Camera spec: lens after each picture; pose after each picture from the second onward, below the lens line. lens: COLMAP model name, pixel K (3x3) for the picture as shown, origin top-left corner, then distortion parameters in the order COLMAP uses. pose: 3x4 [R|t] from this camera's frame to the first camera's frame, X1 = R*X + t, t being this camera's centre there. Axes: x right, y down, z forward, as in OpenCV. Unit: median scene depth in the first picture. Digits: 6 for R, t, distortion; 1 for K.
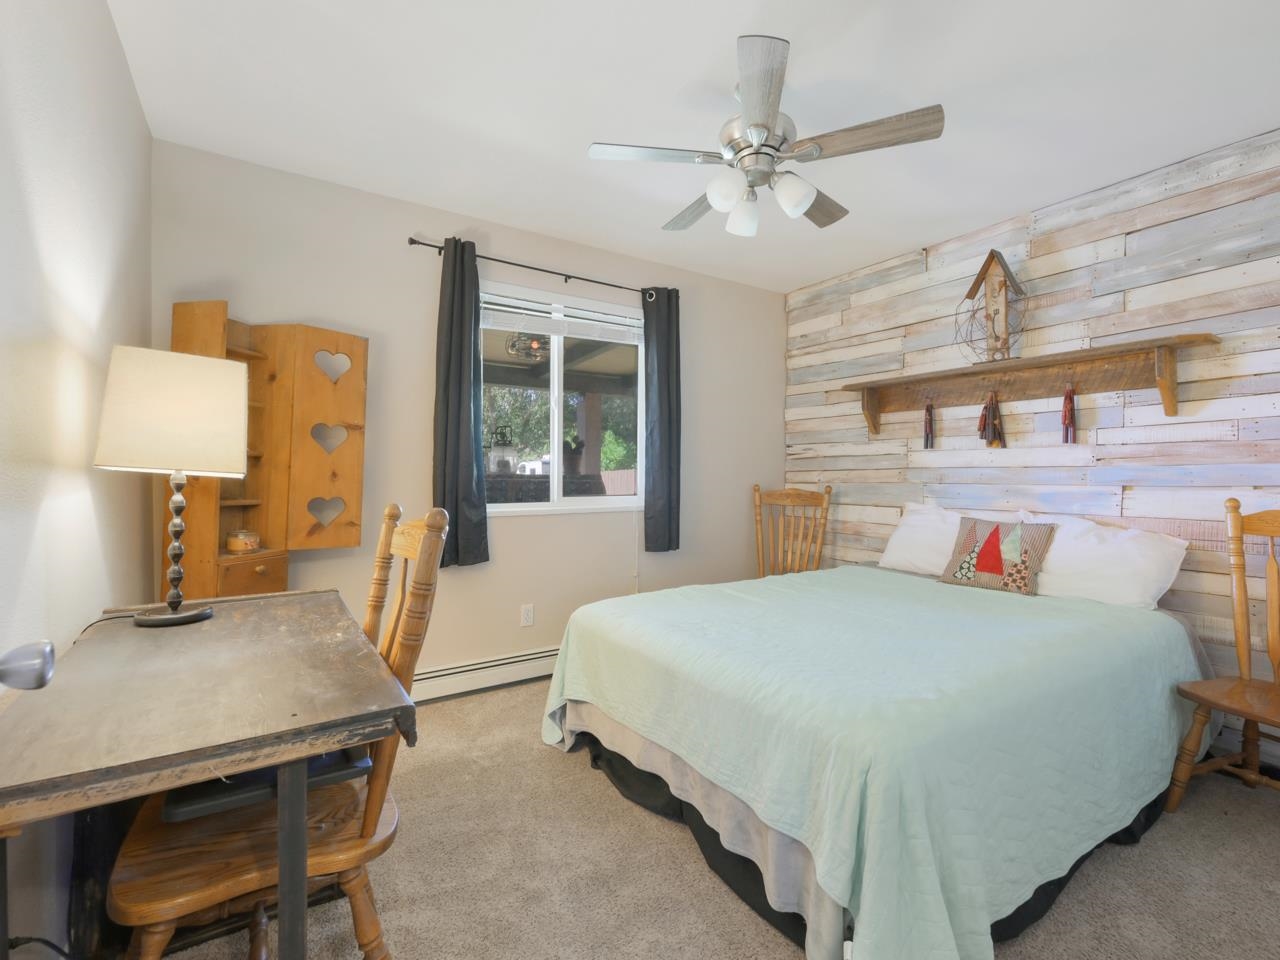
lens RADIAL K [[571.1, 0, 641.7], [0, 571.1, 452.3], [0, 0, 1]] dist [-0.001713, -0.000054]
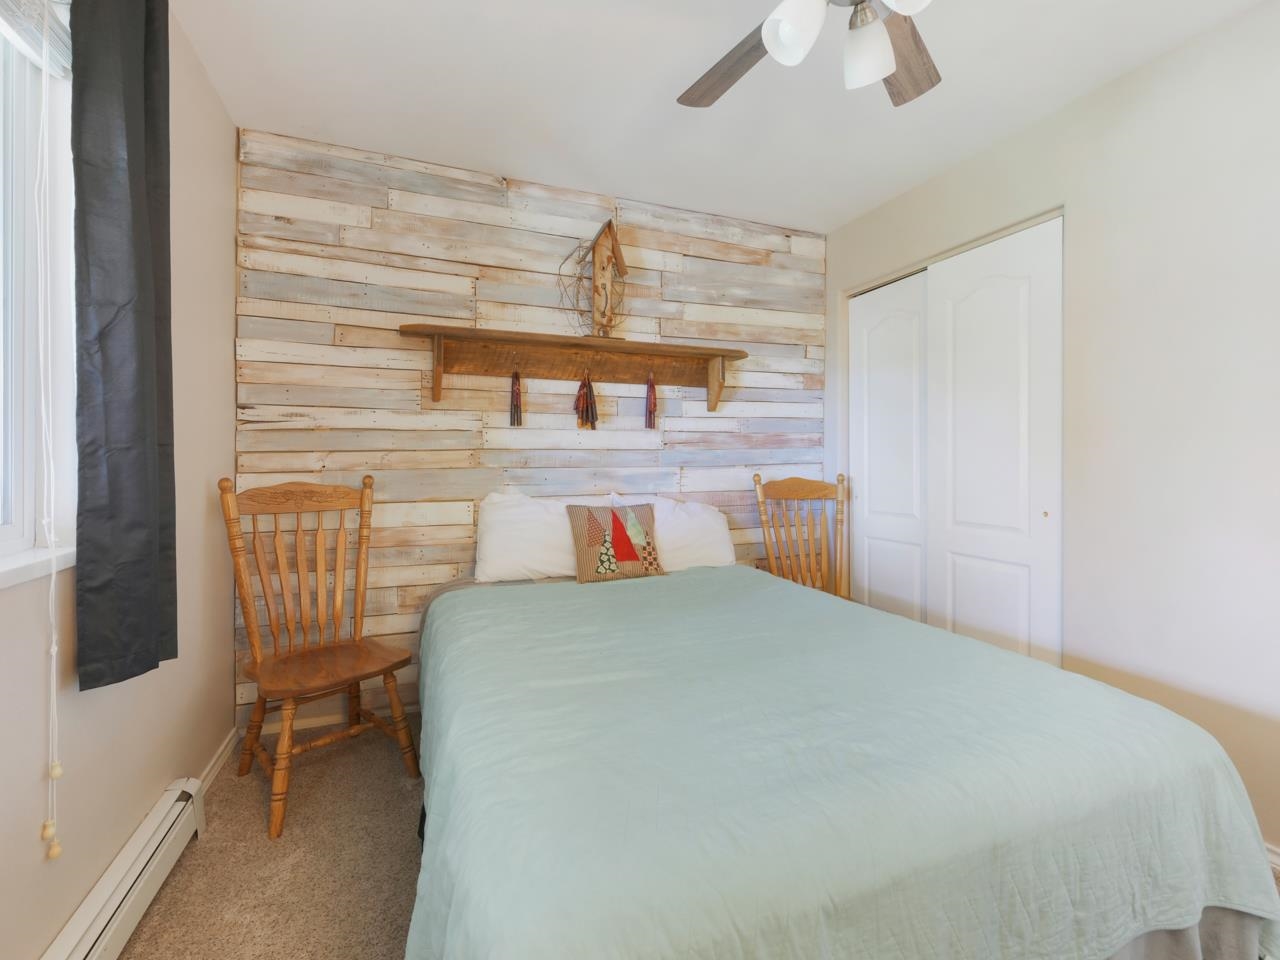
lens RADIAL K [[571.1, 0, 641.7], [0, 571.1, 452.3], [0, 0, 1]] dist [-0.001713, -0.000054]
pose [[0.205317, 0.007039, 0.978670, -0.280698], [-0.036236, 0.999343, 0.000414, 0.026464], [-0.978024, -0.035548, 0.205438, 0.700292]]
